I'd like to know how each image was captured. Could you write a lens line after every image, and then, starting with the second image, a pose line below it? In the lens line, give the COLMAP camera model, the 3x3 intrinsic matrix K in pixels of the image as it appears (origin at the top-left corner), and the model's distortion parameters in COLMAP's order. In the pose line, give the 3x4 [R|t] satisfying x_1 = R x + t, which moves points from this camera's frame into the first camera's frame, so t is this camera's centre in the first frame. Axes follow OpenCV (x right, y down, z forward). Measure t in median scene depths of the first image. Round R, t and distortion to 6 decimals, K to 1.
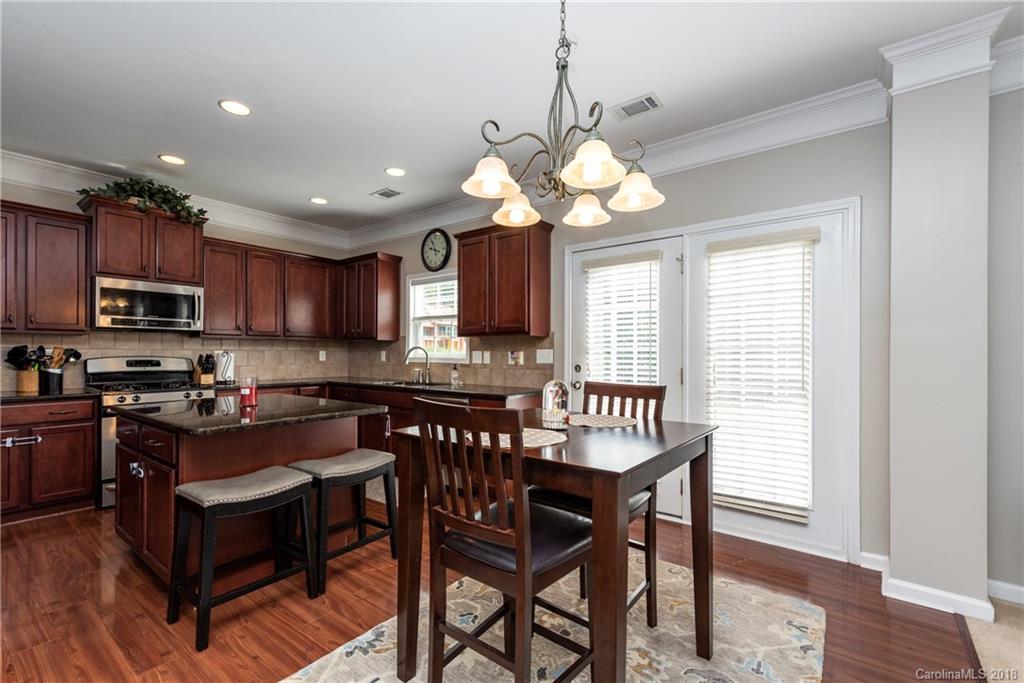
lens RADIAL K [[446.8, 0, 509.9], [0, 446.8, 351.3], [0, 0, 1]] dist [0.006763, -0.003636]
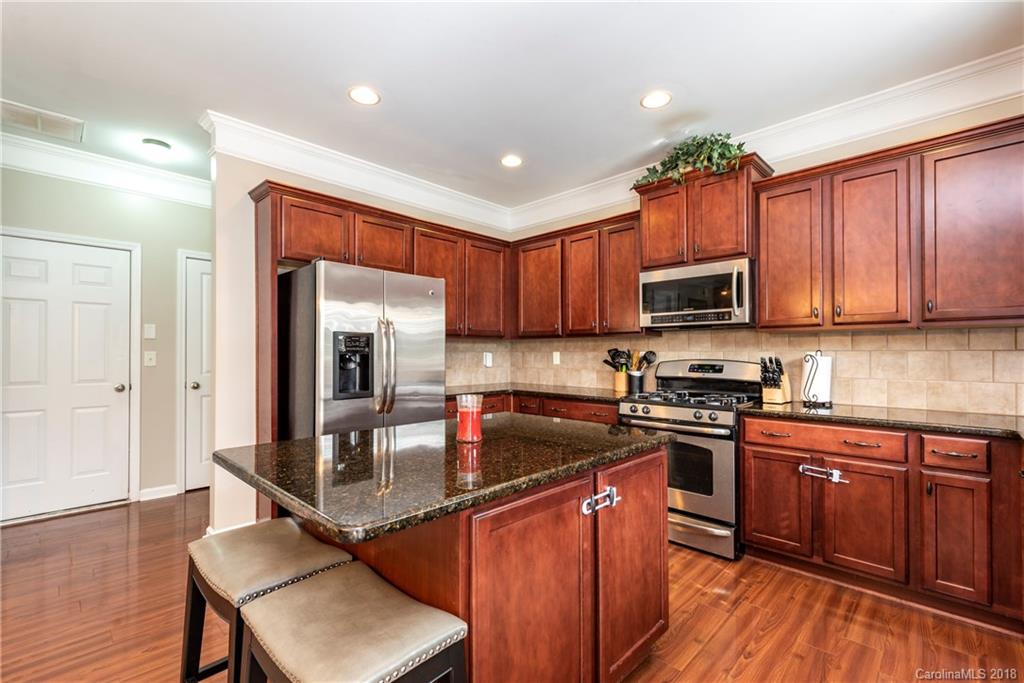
lens RADIAL K [[446.8, 0, 543.7], [0, 446.8, 349.2], [0, 0, 1]] dist [0.006763, -0.003636]
pose [[-0.055778, -0.012456, -0.998366, 0.003577], [0.004390, 0.999909, -0.012720, 0.000851], [0.998434, -0.005093, -0.055718, 0.739656]]
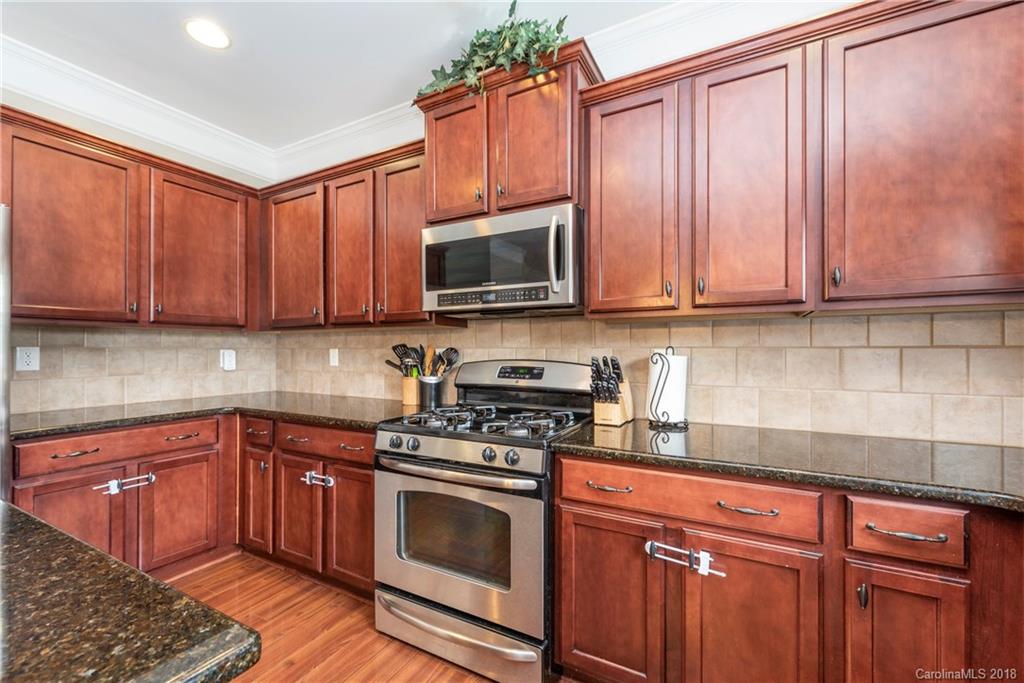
lens RADIAL K [[409.1, 0, 490.9], [0, 409.1, 350.5], [0, 0, 1]] dist [0.005678, -0.000654]
pose [[0.113497, -0.003630, -0.993532, -0.309239], [0.004943, 0.999983, -0.003089, 0.000132], [0.993526, -0.004561, 0.113513, 0.890771]]
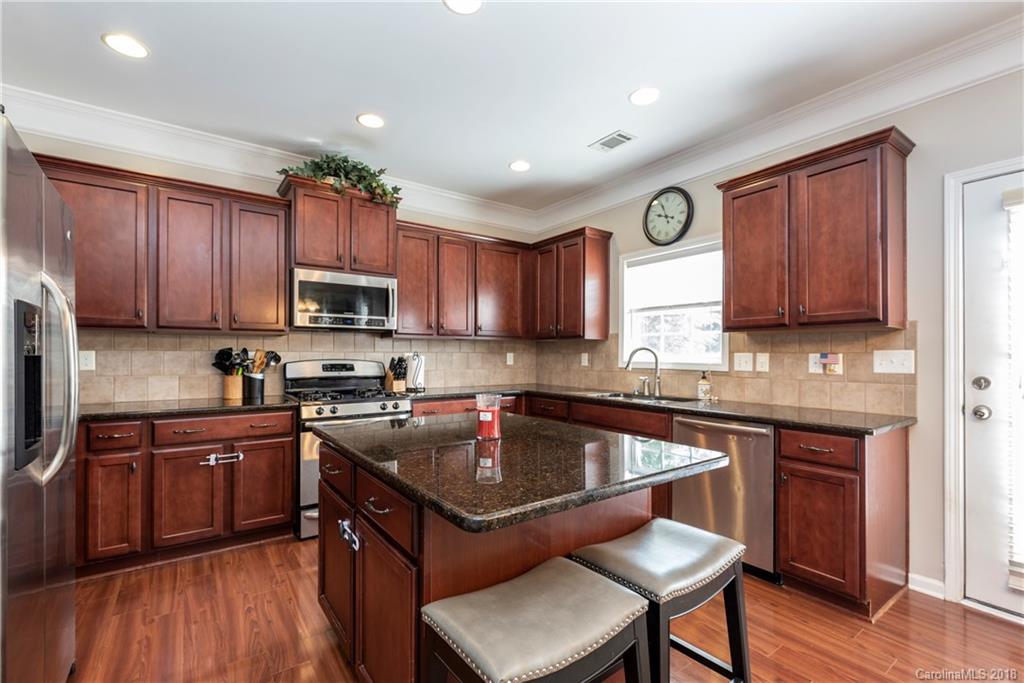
lens RADIAL K [[446.8, 0, 506.5], [0, 446.8, 350.1], [0, 0, 1]] dist [0.006763, -0.003636]
pose [[0.956710, -0.003422, -0.291024, -0.239990], [0.001829, 0.999982, -0.005746, -0.001988], [0.291038, 0.004965, 0.956699, 0.249995]]
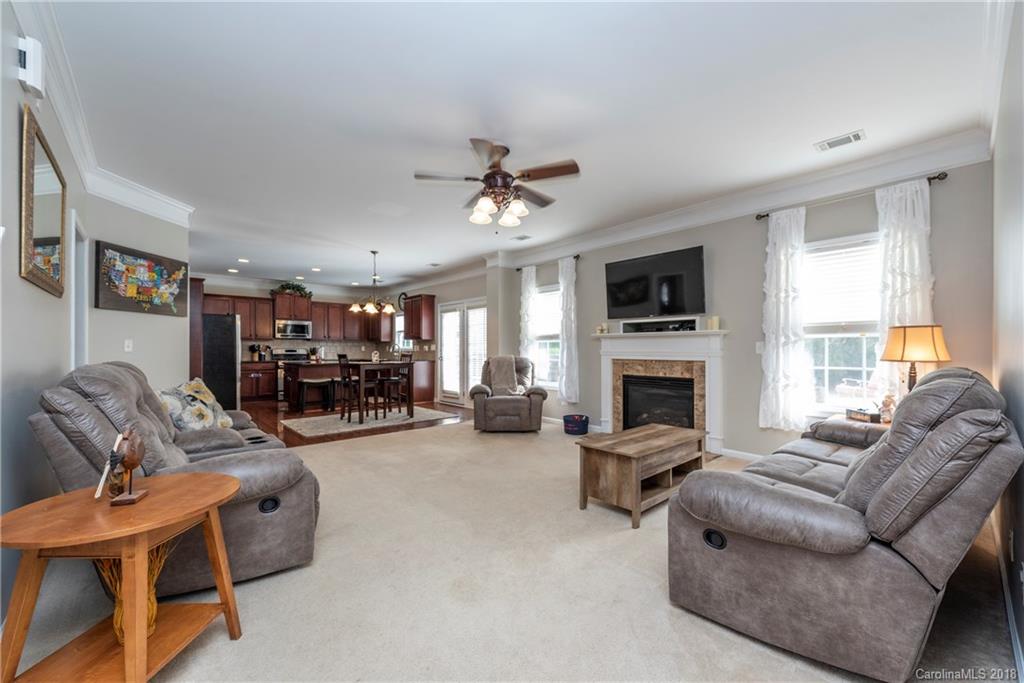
lens RADIAL K [[409.1, 0, 514.7], [0, 409.1, 346.6], [0, 0, 1]] dist [0.005678, -0.000654]
pose [[0.981813, -0.005273, -0.189780, 0.911480], [0.004454, 0.999979, -0.004743, 0.018093], [0.189801, 0.003811, 0.981815, -1.090636]]
